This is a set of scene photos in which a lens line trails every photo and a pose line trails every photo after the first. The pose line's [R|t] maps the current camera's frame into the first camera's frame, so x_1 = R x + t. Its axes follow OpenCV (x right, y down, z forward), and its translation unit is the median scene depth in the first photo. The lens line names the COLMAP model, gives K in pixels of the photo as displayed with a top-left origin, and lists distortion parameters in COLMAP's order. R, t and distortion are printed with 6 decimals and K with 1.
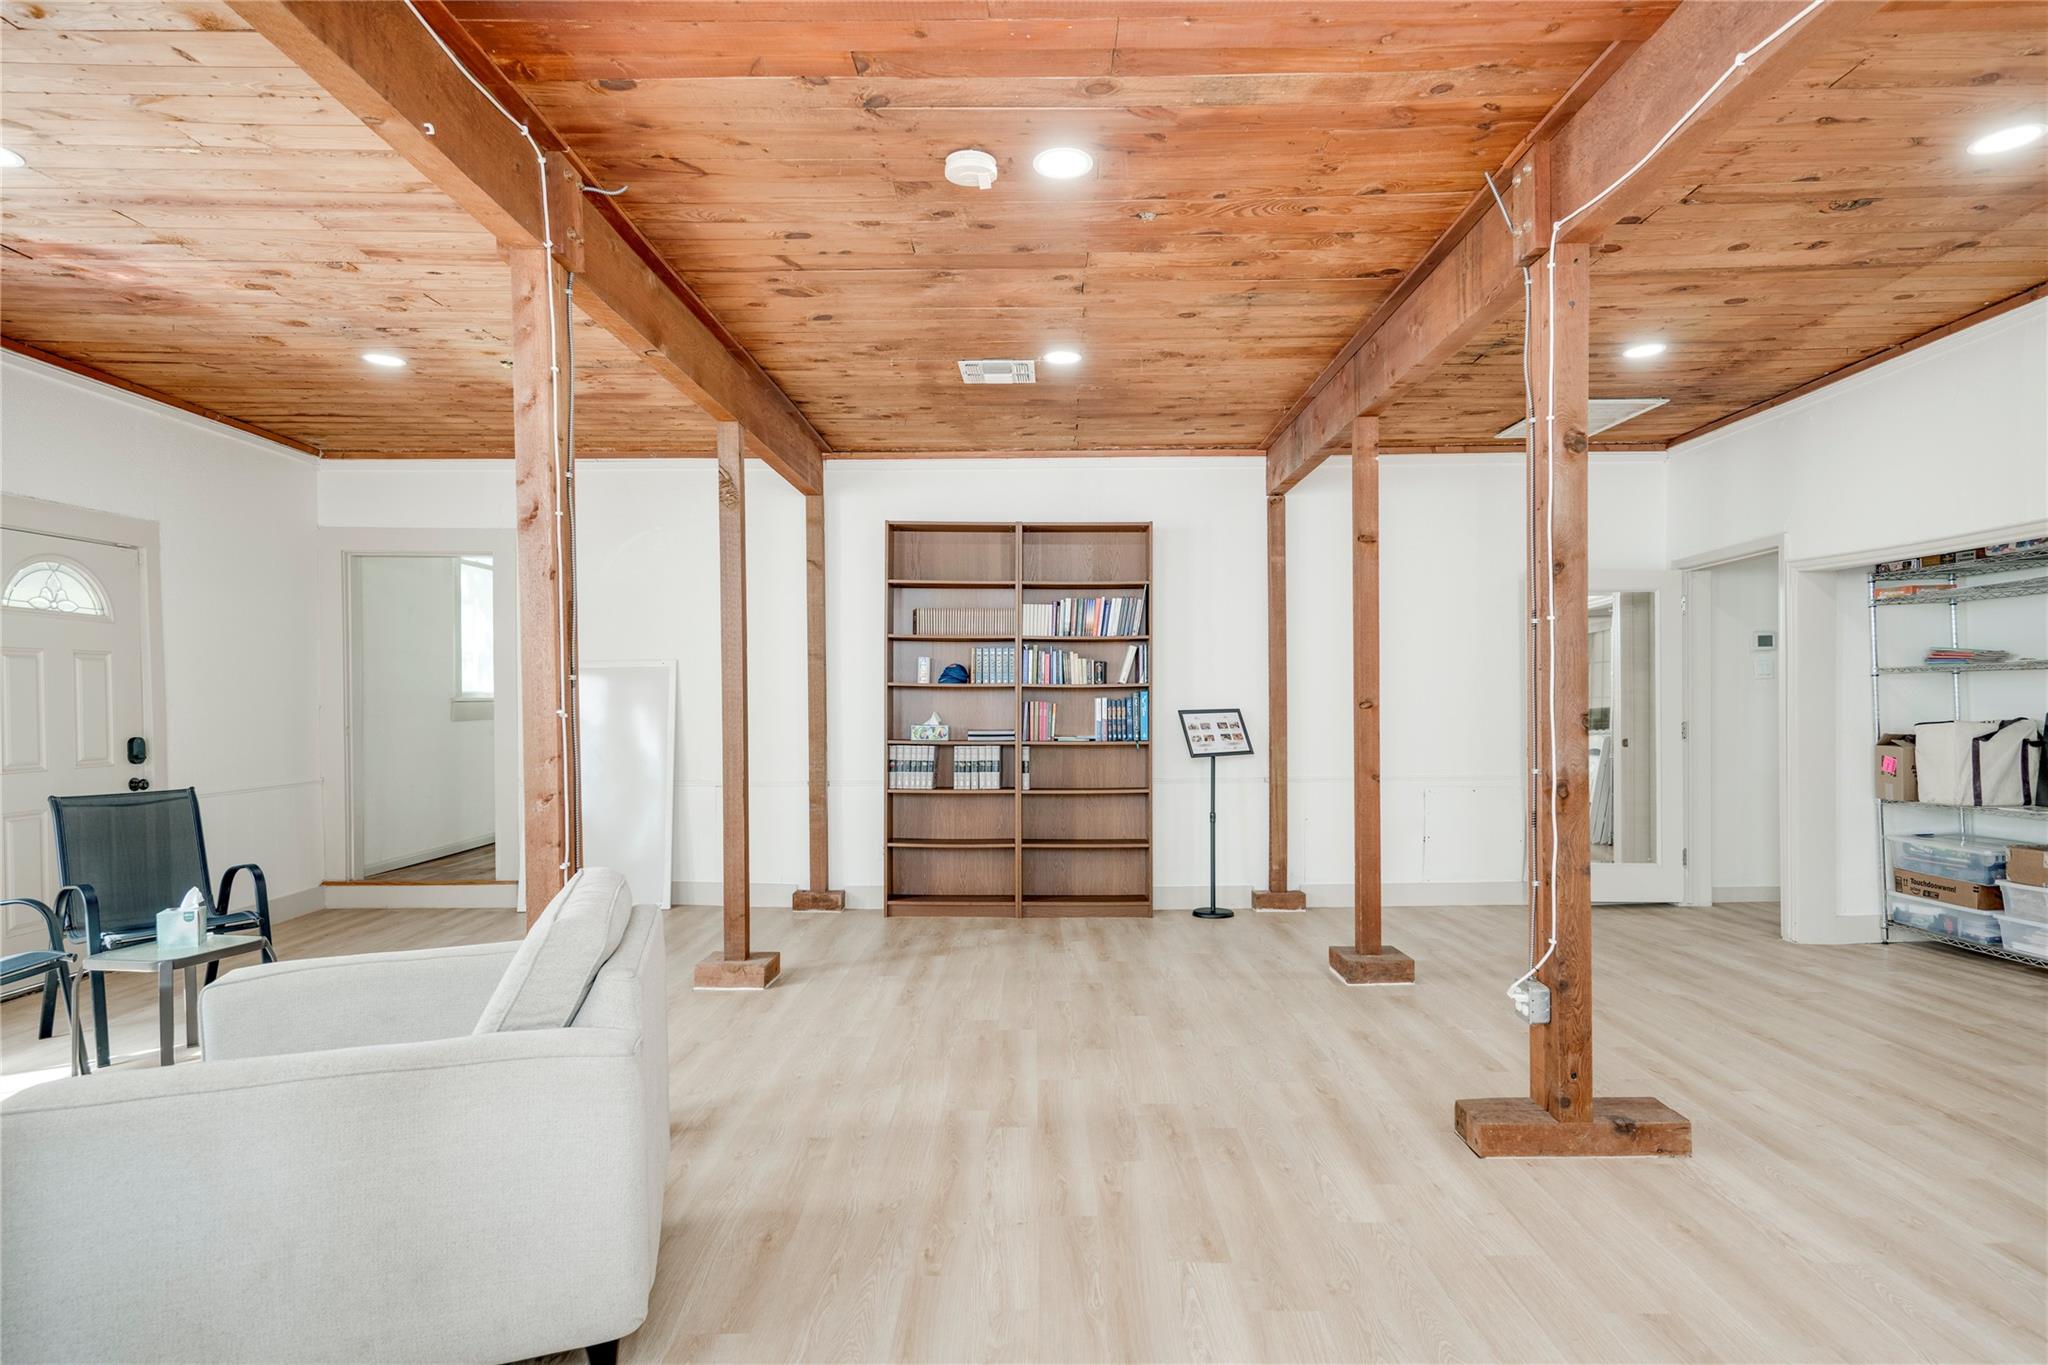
lens RADIAL K [[1061.0, 0, 1029.3], [0, 1061.0, 694.1], [0, 0, 1]] dist [0.016906, 0.000840]
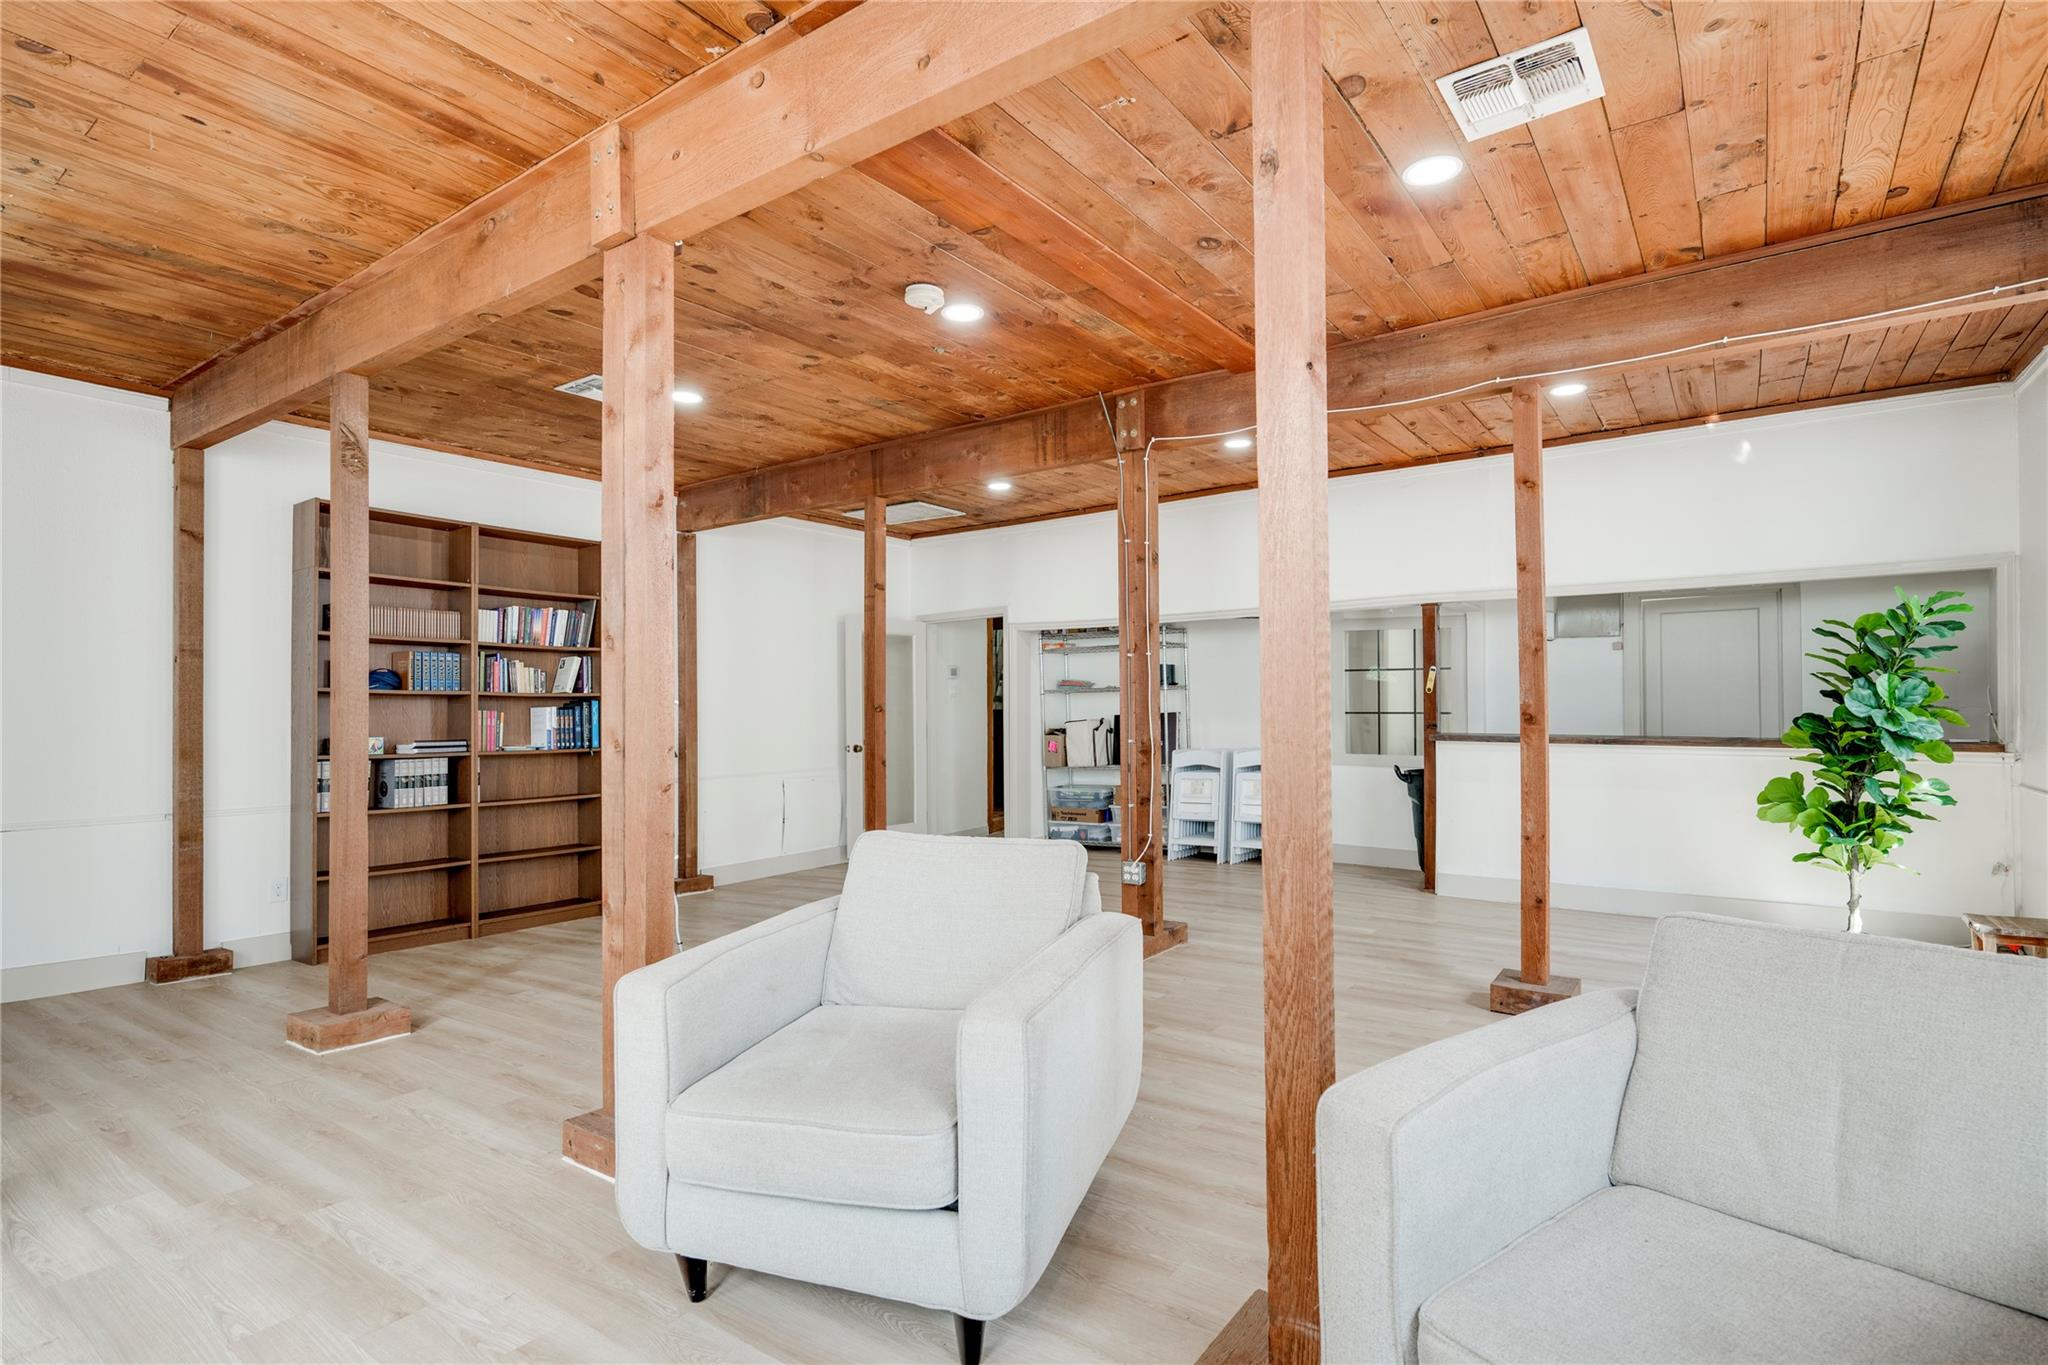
lens RADIAL K [[975.9, 0, 1024.0], [0, 975.9, 682.5], [0, 0, 1]] dist [-0.002803, -0.000255]
pose [[0.605898, 0.023387, 0.795198, -0.407138], [0.004197, 0.999460, -0.032592, 0.012519], [-0.795531, 0.023085, 0.605473, 0.075941]]
